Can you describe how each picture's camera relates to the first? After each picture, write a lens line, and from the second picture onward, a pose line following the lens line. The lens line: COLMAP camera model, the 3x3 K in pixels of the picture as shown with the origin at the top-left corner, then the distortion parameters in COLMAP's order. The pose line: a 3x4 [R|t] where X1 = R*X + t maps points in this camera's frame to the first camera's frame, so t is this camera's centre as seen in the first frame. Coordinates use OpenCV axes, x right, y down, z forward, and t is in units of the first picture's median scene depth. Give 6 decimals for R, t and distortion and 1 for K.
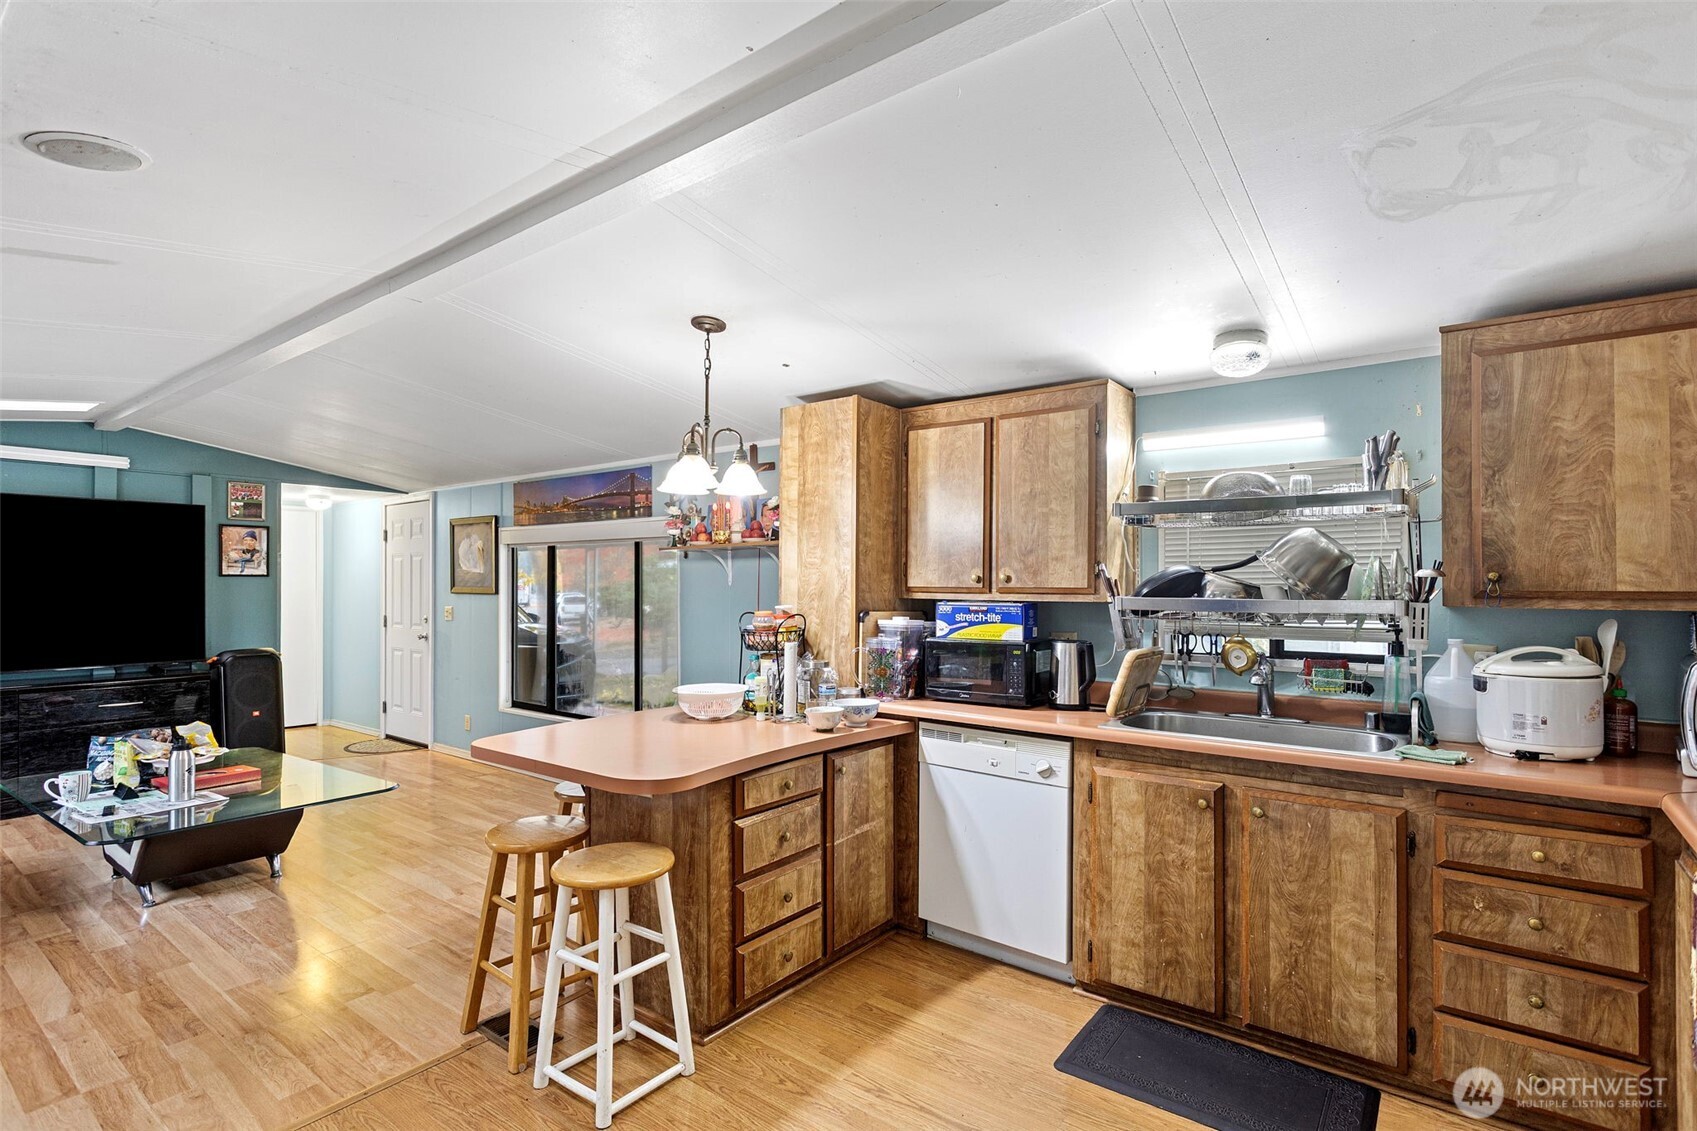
lens RADIAL K [[811.4, 0, 865.0], [0, 811.4, 580.9], [0, 0, 1]] dist [0.011562, -0.002703]
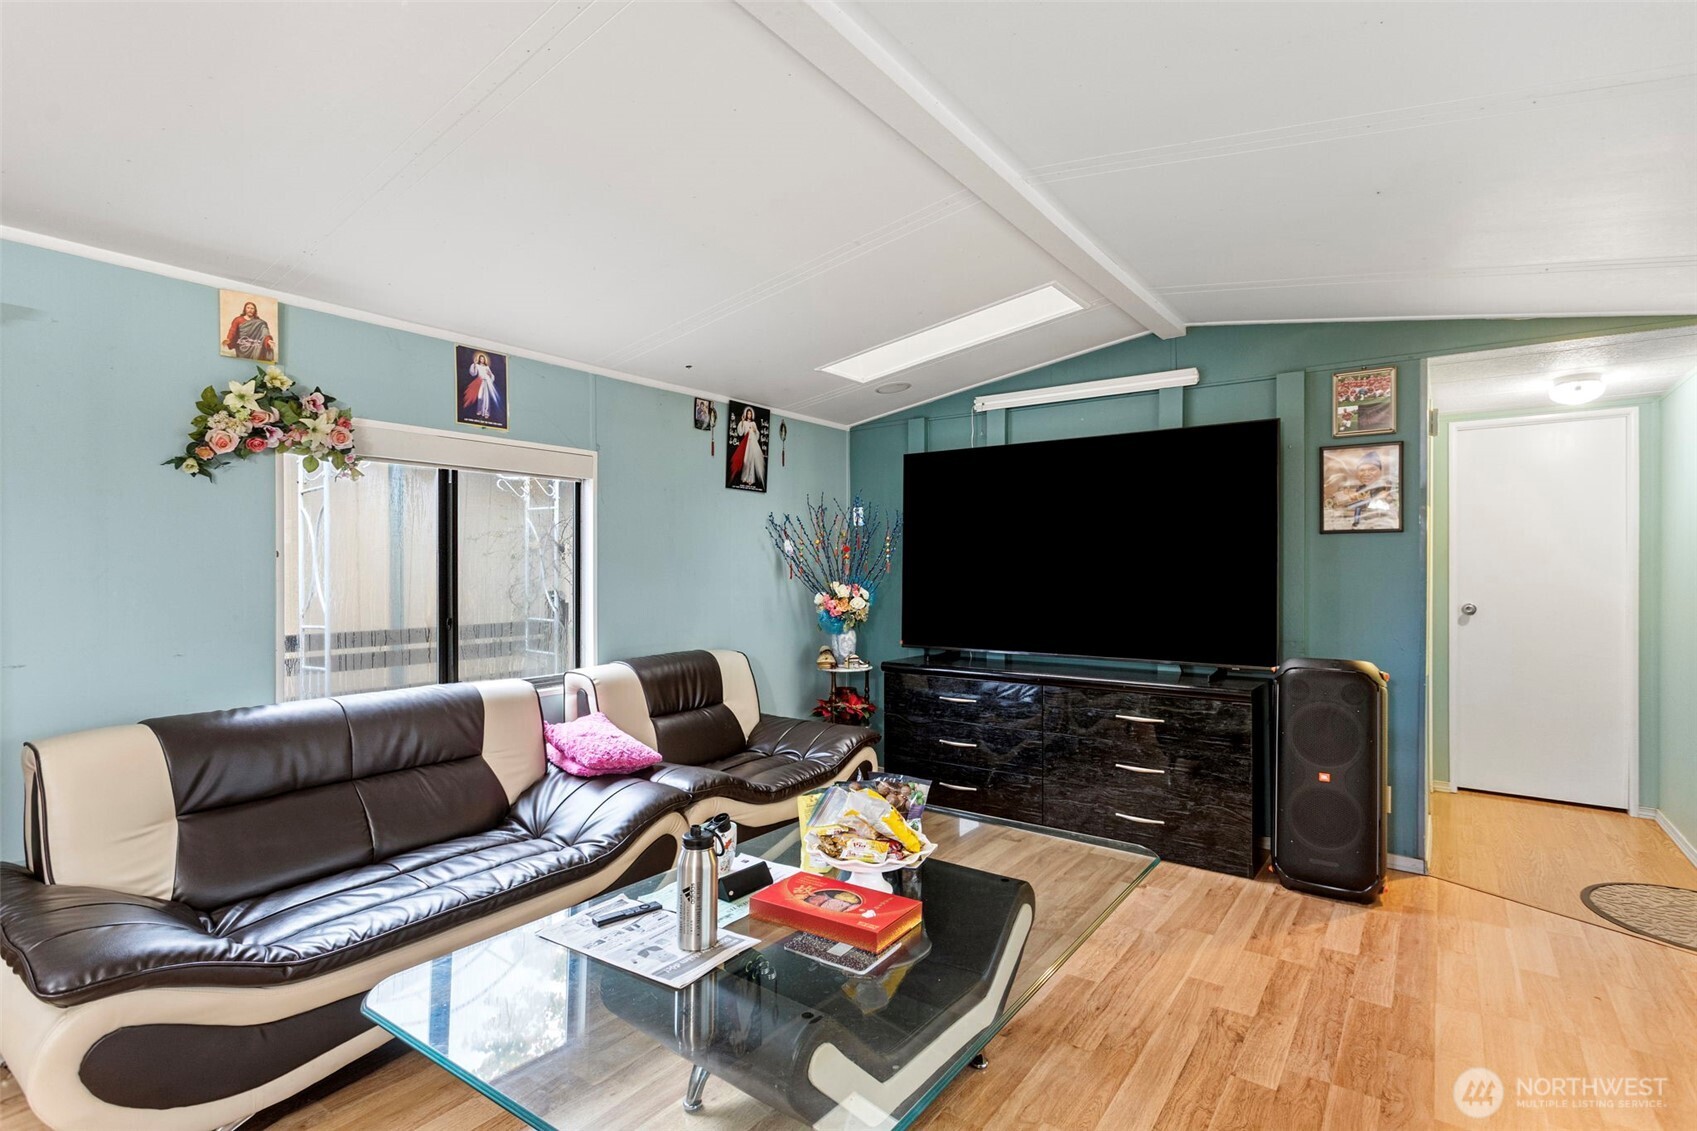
lens RADIAL K [[811.4, 0, 846.4], [0, 811.4, 564.3], [0, 0, 1]] dist [0.011562, -0.002703]
pose [[0.007543, -0.002163, -0.999969, -0.193319], [0.007538, 0.999969, -0.002106, 0.016720], [0.999943, -0.007522, 0.007559, 0.662285]]
